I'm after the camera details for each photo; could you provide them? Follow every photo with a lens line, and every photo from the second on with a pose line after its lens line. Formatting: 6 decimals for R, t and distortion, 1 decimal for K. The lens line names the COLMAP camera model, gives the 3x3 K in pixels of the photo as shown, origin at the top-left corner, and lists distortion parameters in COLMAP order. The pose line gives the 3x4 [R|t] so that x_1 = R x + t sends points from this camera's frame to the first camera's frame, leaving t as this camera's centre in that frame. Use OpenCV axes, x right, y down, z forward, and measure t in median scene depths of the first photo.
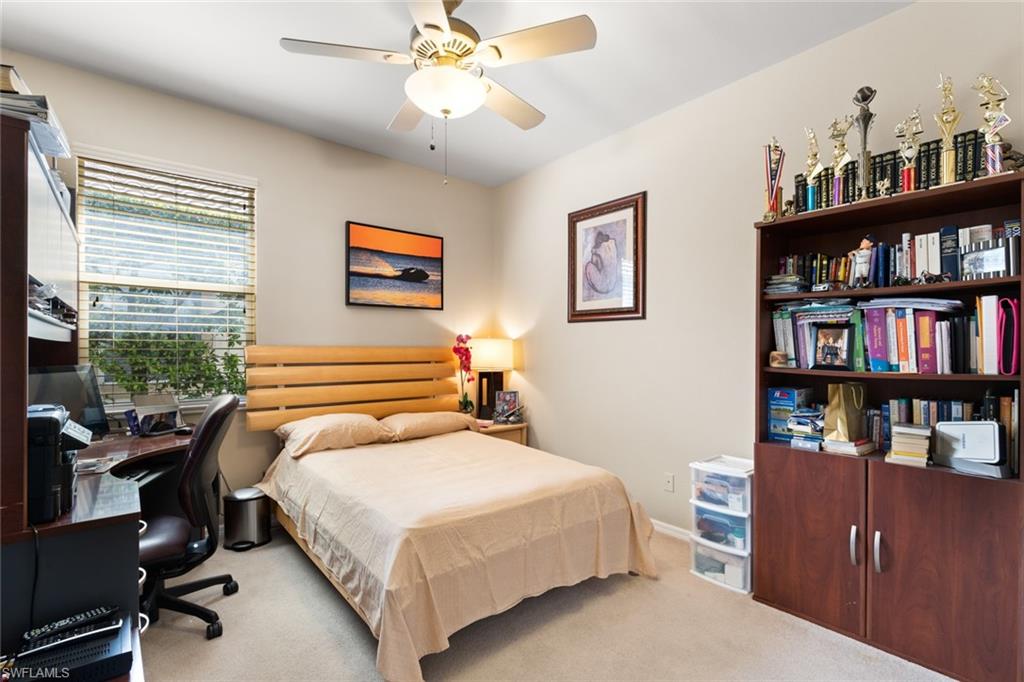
lens RADIAL K [[462.5, 0, 513.7], [0, 462.5, 343.2], [0, 0, 1]] dist [0.008616, -0.000896]
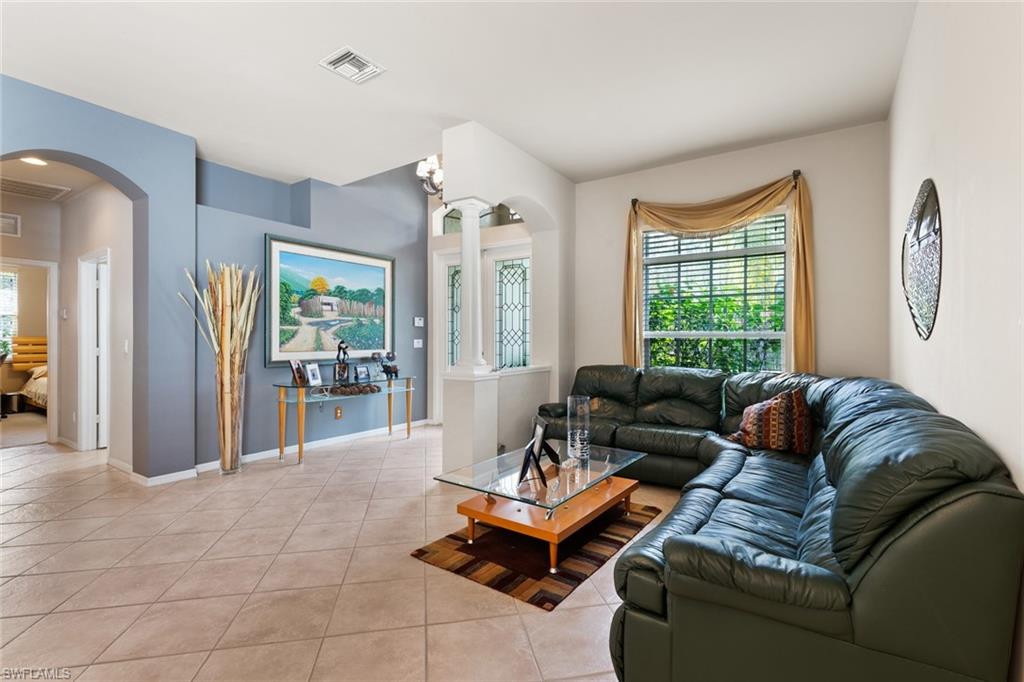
lens RADIAL K [[462.5, 0, 529.8], [0, 462.5, 345.9], [0, 0, 1]] dist [0.008616, -0.000896]
pose [[0.965829, 0.002881, 0.259162, 1.522126], [-0.009032, 0.999705, 0.022548, -0.028162], [-0.259021, -0.024118, 0.965571, -2.232153]]
